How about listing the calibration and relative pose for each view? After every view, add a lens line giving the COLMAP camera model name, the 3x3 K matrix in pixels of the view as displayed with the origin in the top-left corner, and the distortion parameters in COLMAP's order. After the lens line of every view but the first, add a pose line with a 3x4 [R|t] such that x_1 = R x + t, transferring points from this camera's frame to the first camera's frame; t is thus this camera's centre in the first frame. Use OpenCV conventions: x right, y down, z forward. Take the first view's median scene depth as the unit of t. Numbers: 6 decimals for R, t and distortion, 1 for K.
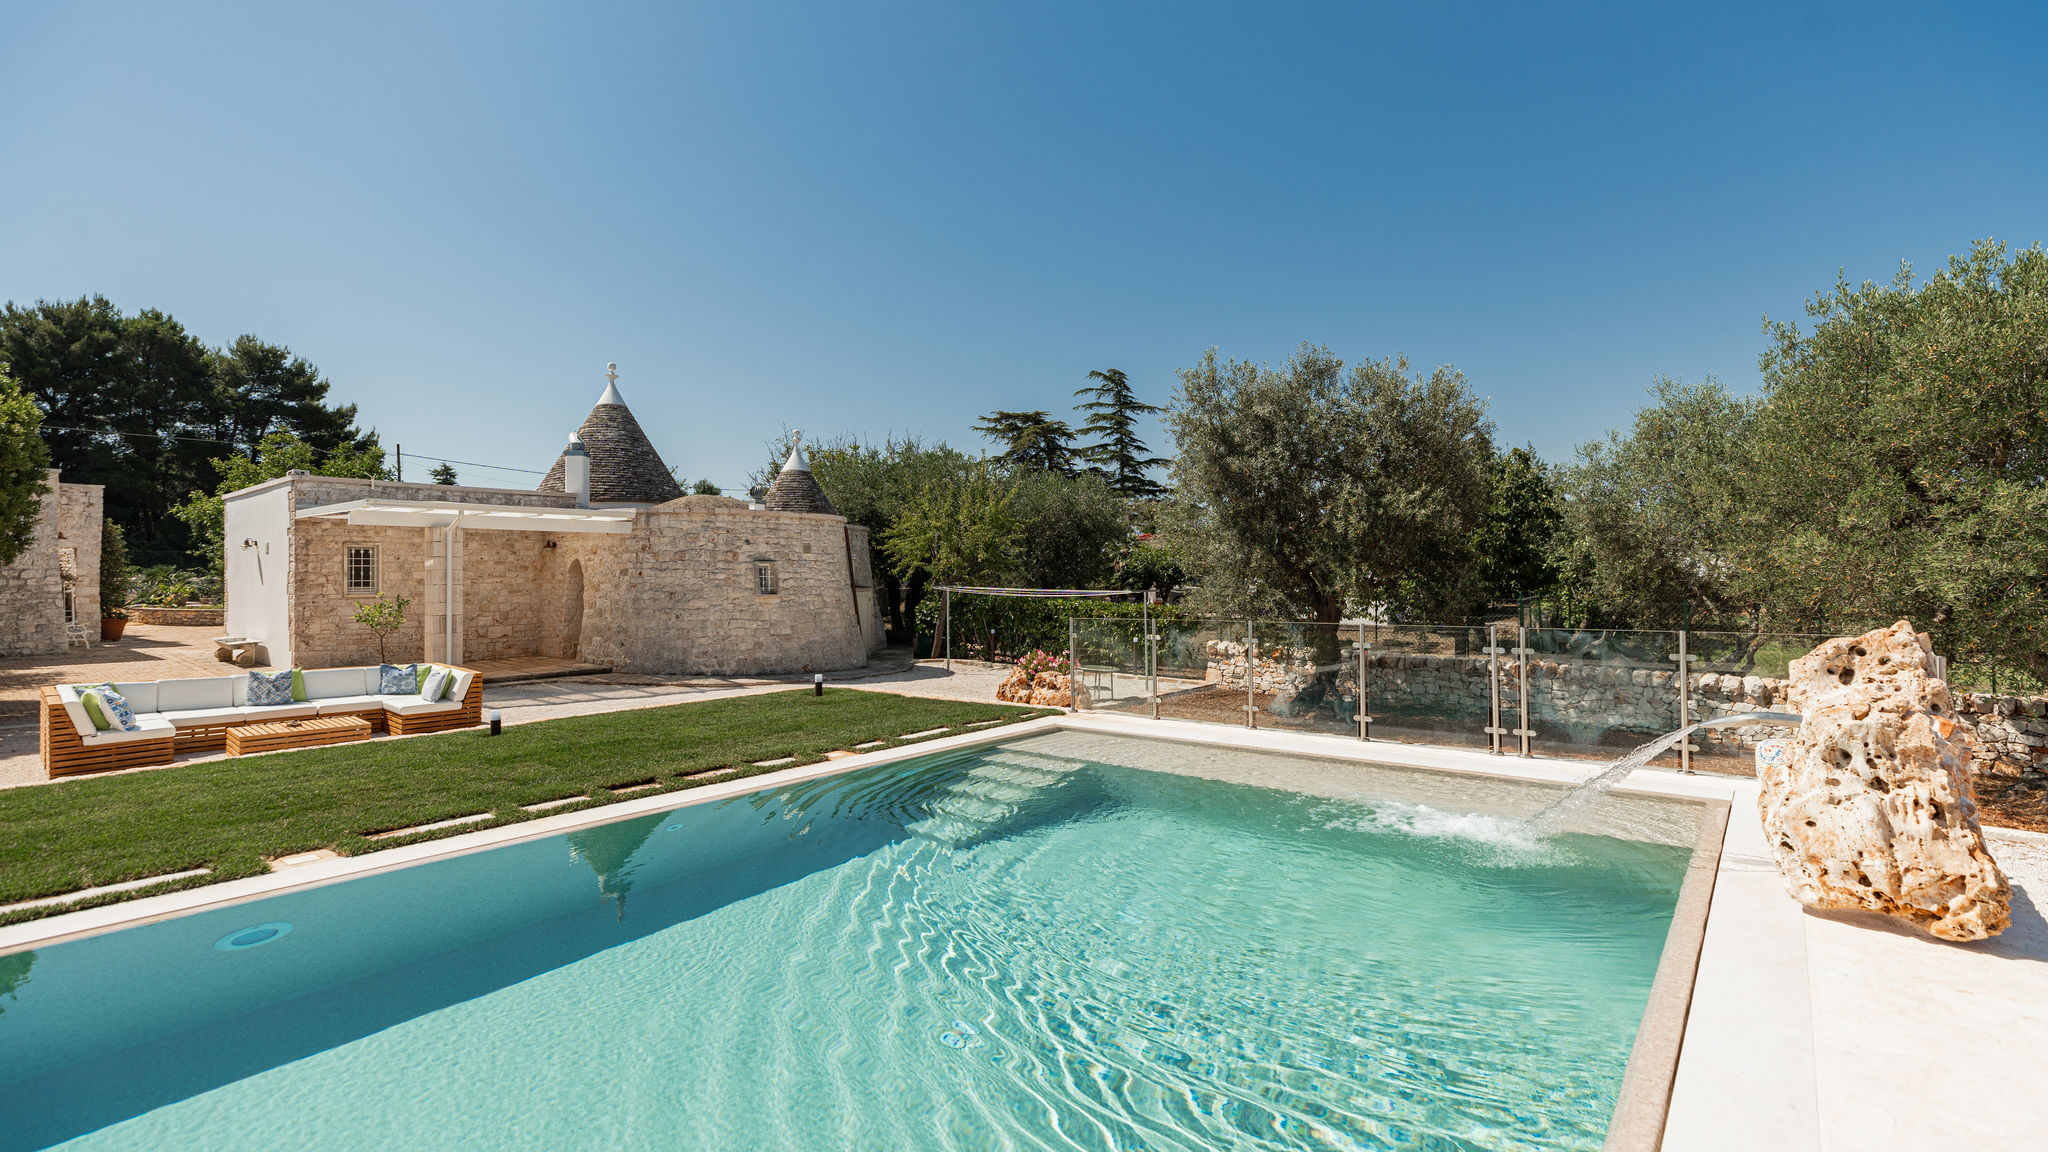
lens RADIAL K [[923.0, 0, 1032.5], [0, 923.0, 566.4], [0, 0, 1]] dist [0.007366, -0.000594]
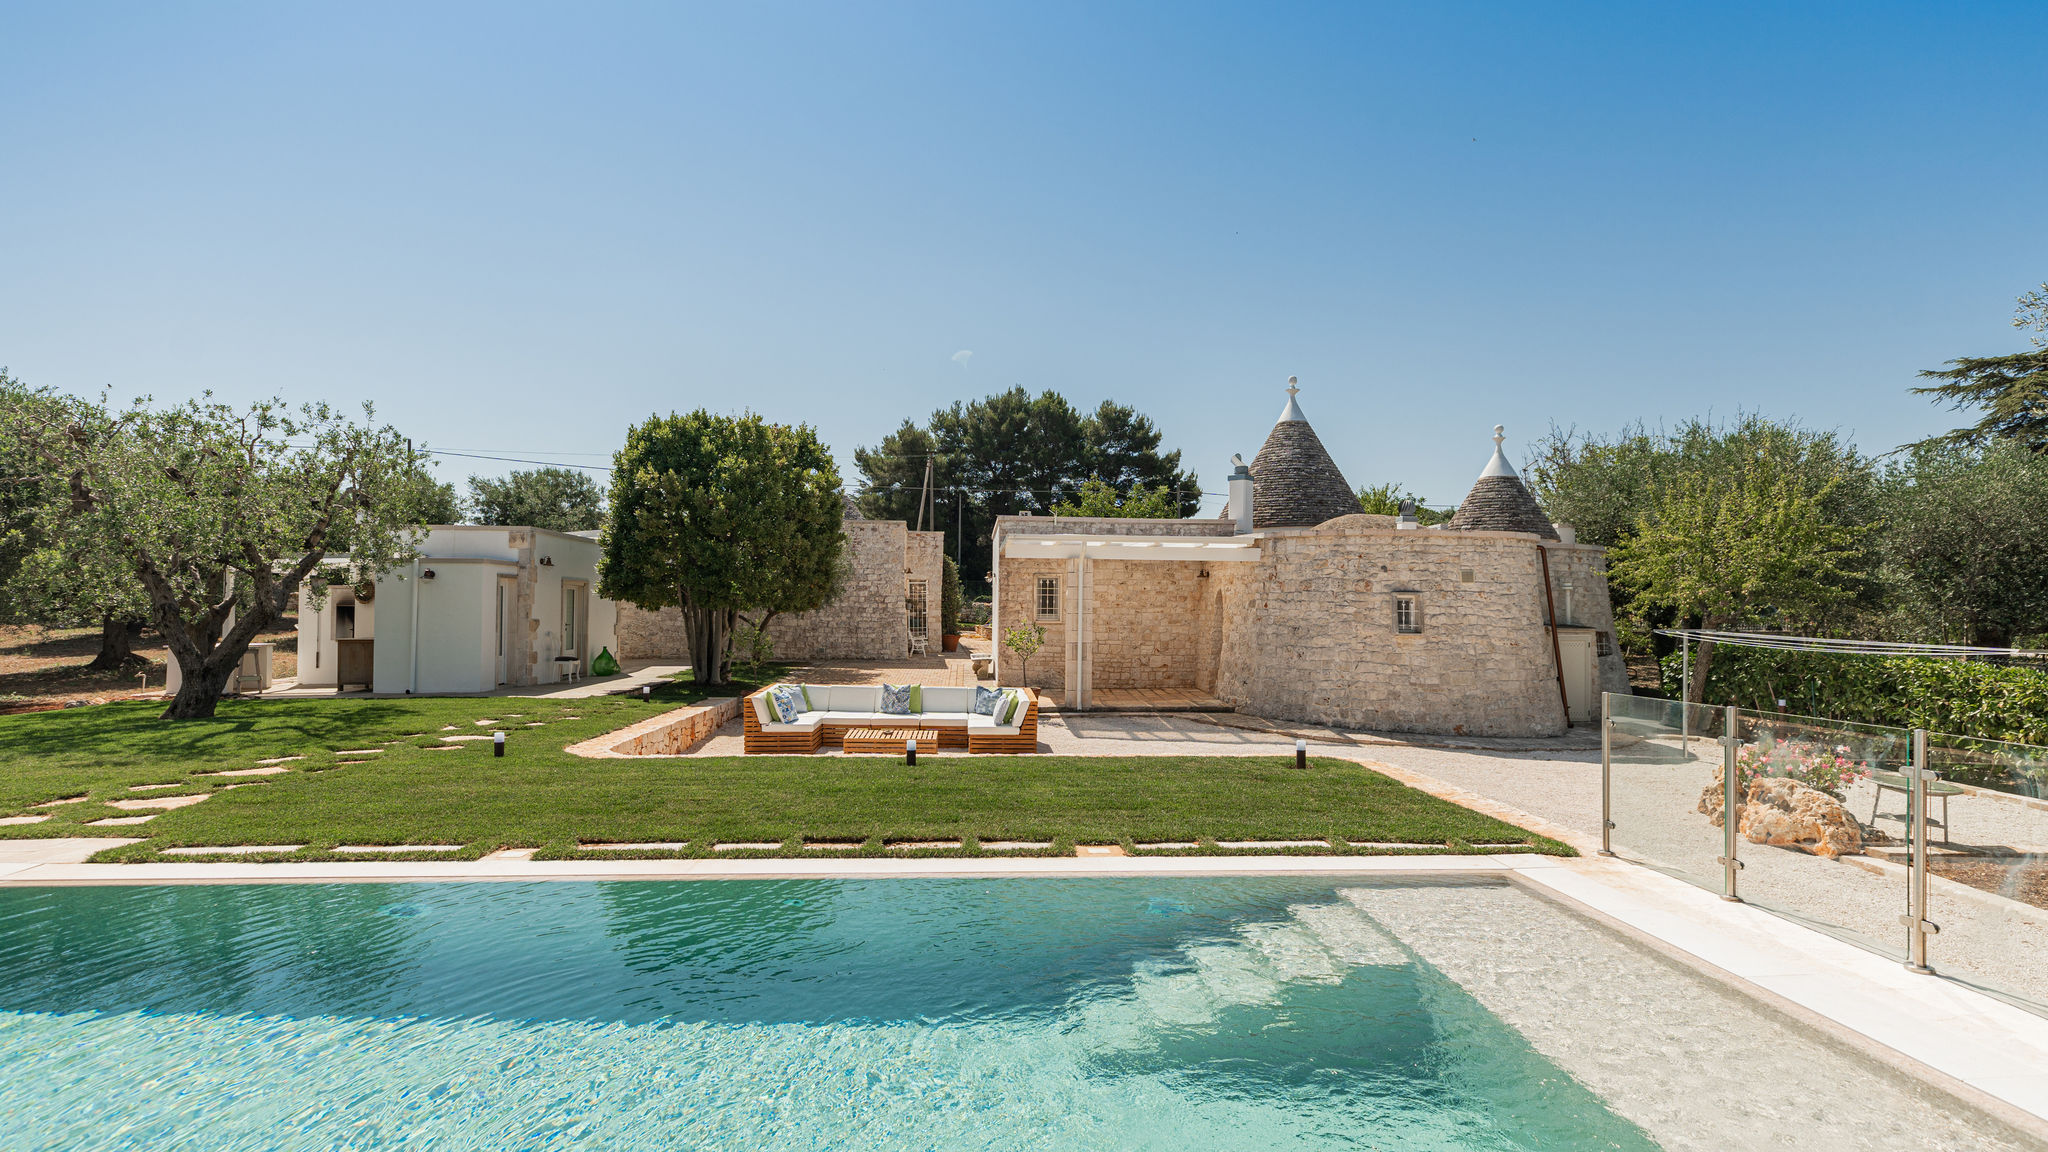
lens RADIAL K [[1012.1, 0, 1029.1], [0, 1012.1, 591.0], [0, 0, 1]] dist [0.007193, 0.000559]
pose [[0.678174, 0.003118, -0.734894, 0.145864], [-0.007414, 0.999969, -0.002599, -0.001975], [0.734864, 0.007211, 0.678176, 0.163951]]
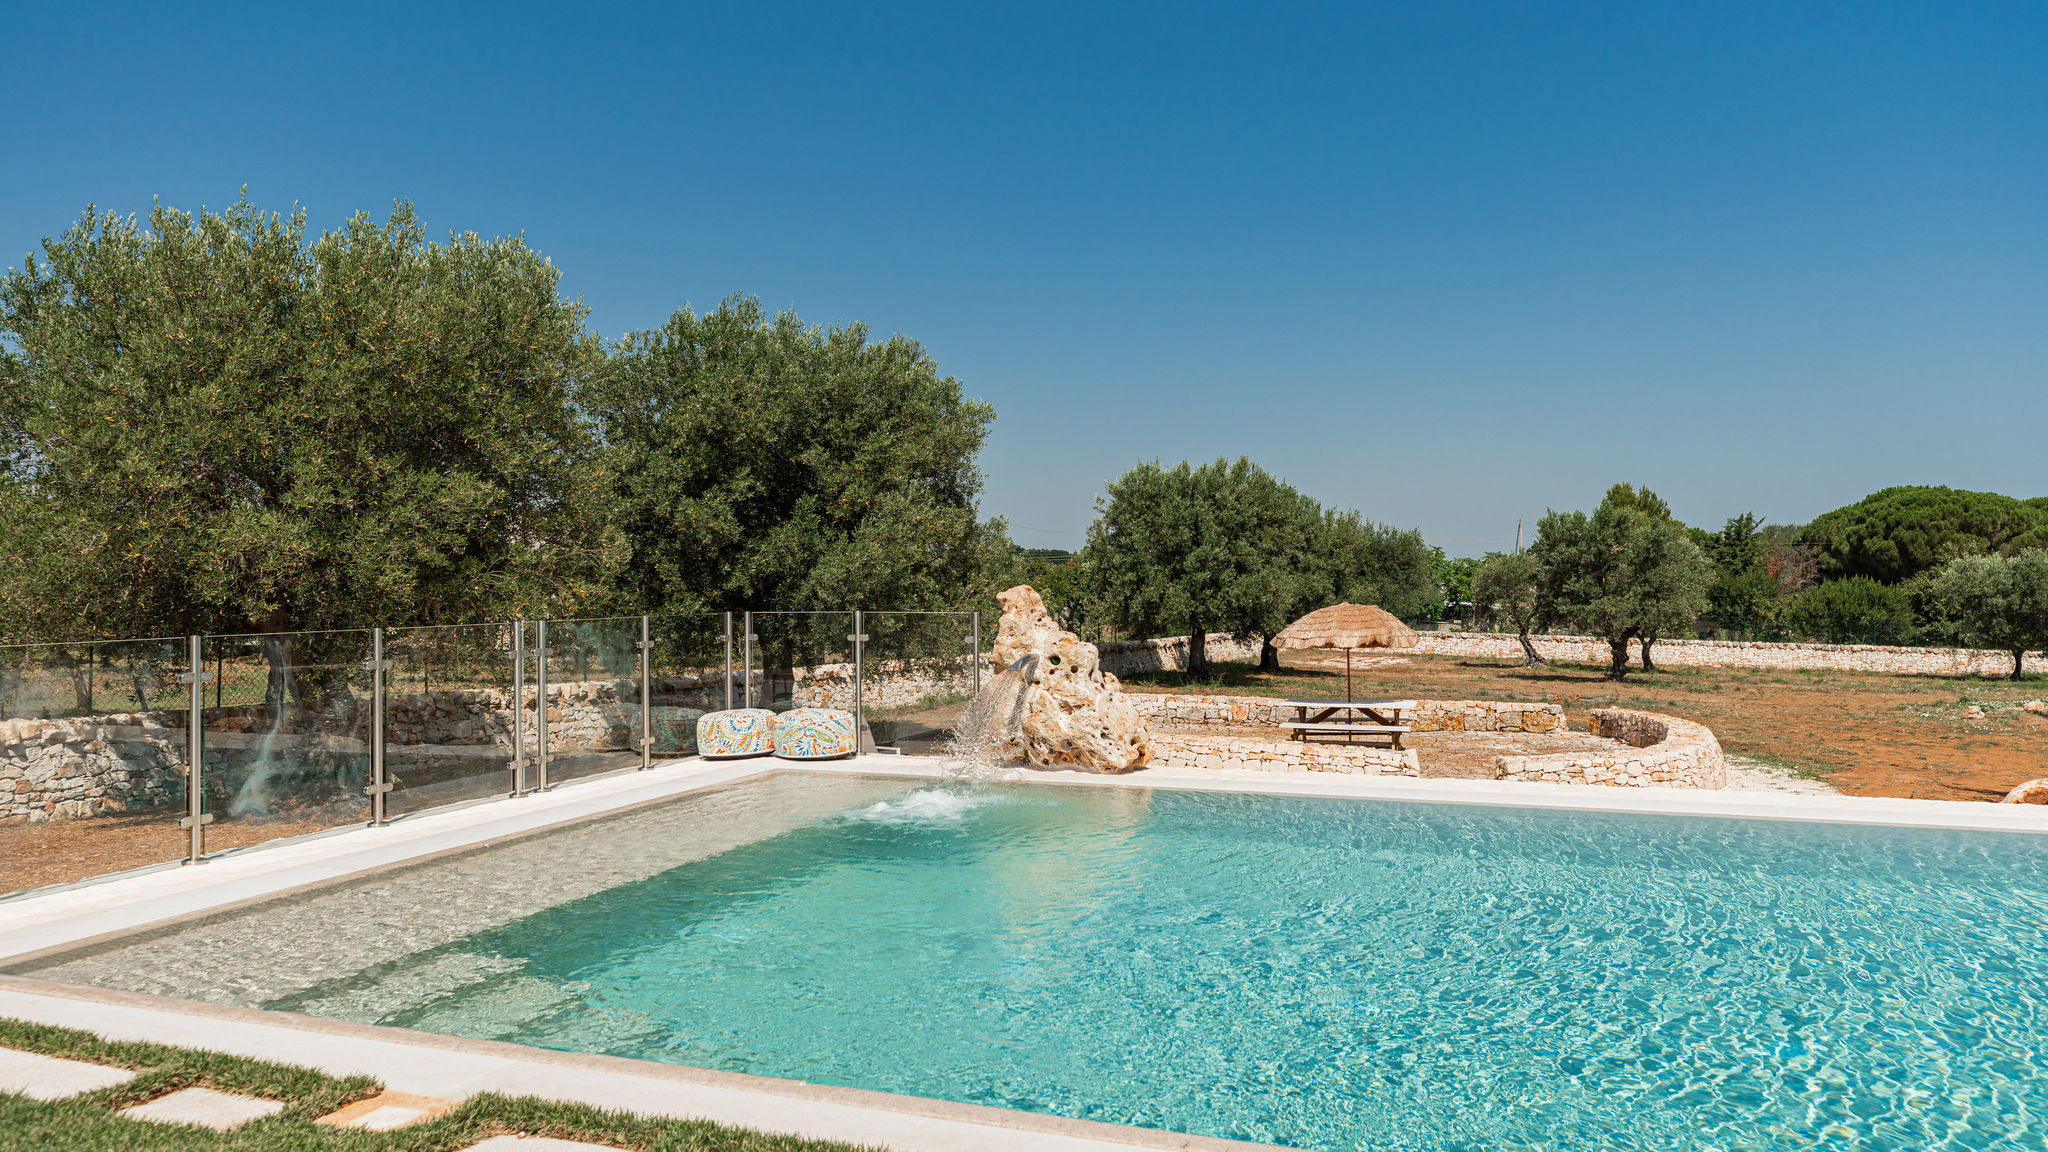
lens RADIAL K [[1472.0, 0, 1026.1], [0, 1472.0, 561.5], [0, 0, 1]] dist [0.013120, -0.006639]
pose [[-0.305803, 0.020830, 0.951867, -0.295747], [-0.003723, 0.999727, -0.023074, 0.017425], [-0.952087, -0.010600, -0.305642, 0.394553]]
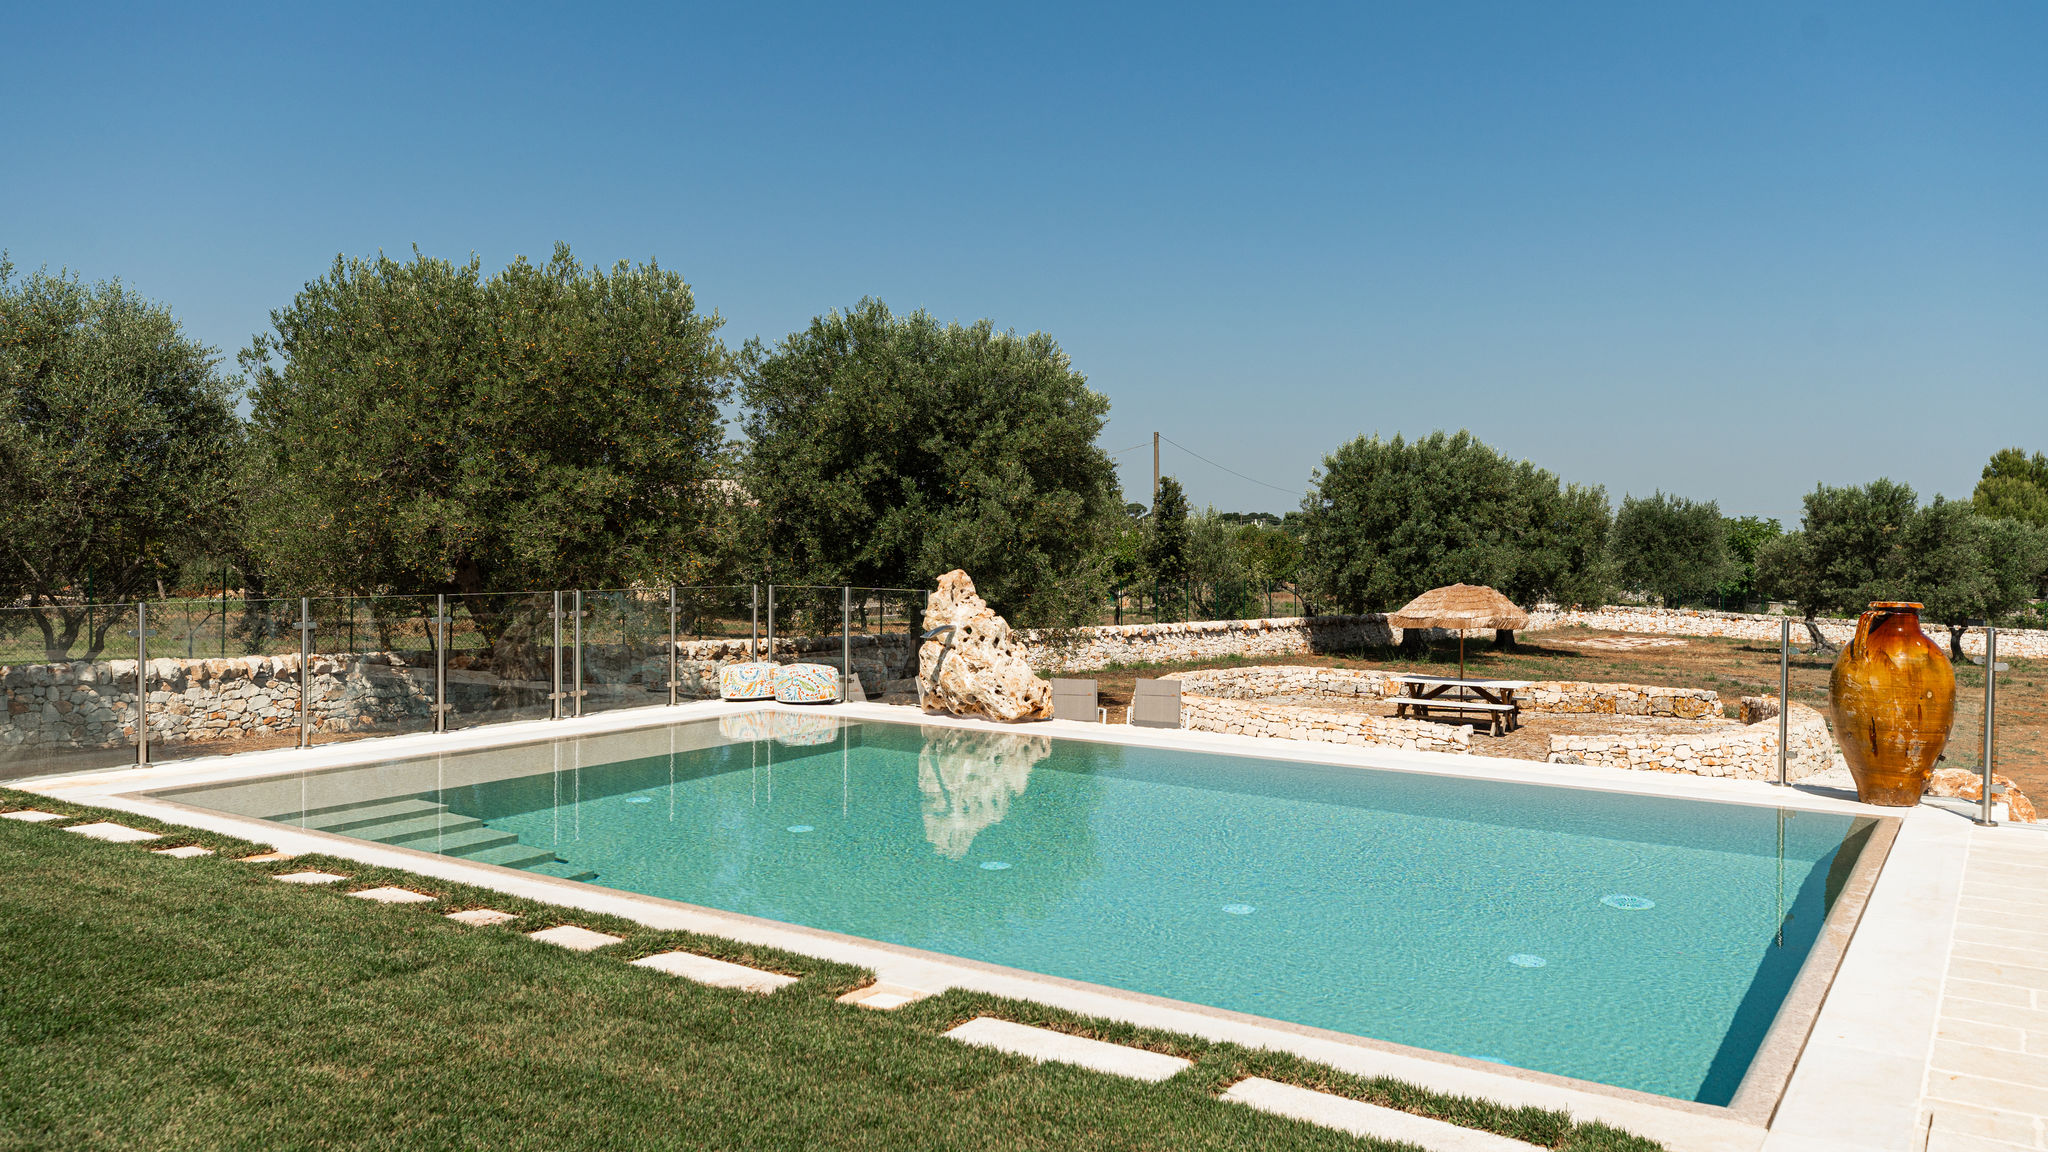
lens RADIAL K [[1528.1, 0, 1010.2], [0, 1528.1, 571.8], [0, 0, 1]] dist [-0.008447, 0.012861]
pose [[-0.089260, -0.013116, 0.995922, -0.471215], [-0.022124, 0.999693, 0.011183, 0.006551], [-0.995763, -0.021035, -0.089523, 0.269112]]
